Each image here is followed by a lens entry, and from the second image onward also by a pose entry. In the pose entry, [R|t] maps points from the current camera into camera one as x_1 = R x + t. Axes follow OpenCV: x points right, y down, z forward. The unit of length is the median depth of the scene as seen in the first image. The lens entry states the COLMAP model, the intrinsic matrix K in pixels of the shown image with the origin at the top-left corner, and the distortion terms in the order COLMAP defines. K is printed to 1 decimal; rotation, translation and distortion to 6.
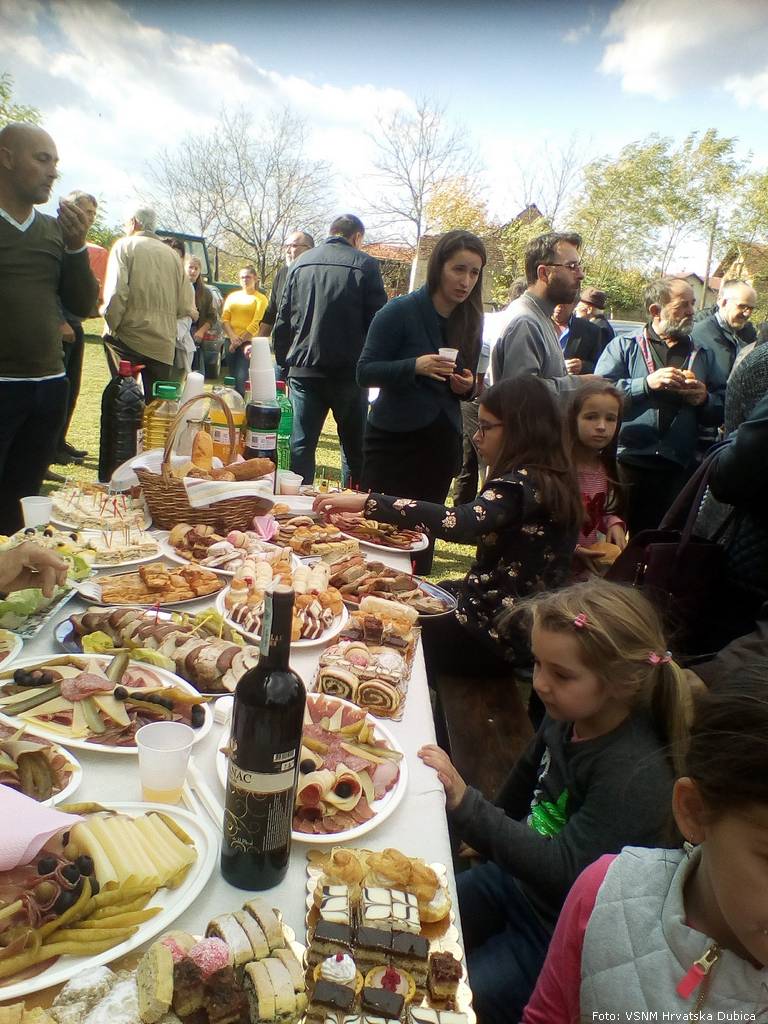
lens RADIAL K [[793.6, 0, 384.0], [0, 793.6, 512.0], [0, 0, 1]] dist [0.118382, 0.000876]
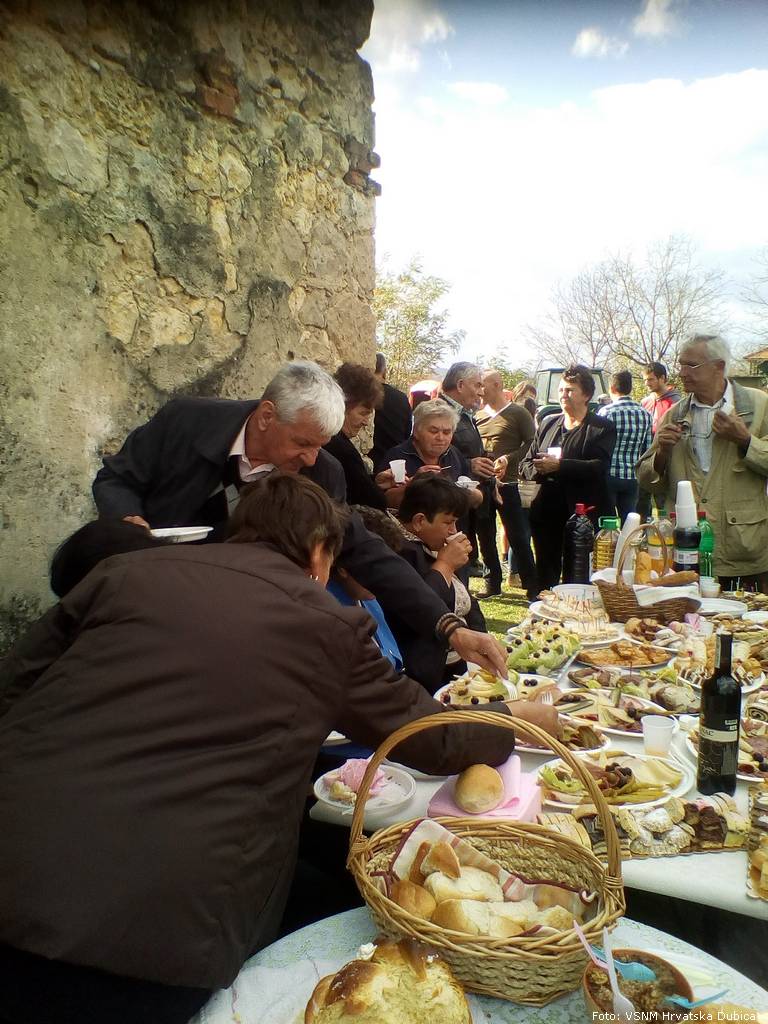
lens RADIAL K [[799.9, 0, 384.0], [0, 799.9, 512.0], [0, 0, 1]] dist [-0.017210, -0.008093]
pose [[0.884021, -0.059807, -0.463606, 0.026755], [-0.010094, 0.989108, -0.146846, 0.050319], [0.467338, 0.134495, 0.873788, -0.563629]]
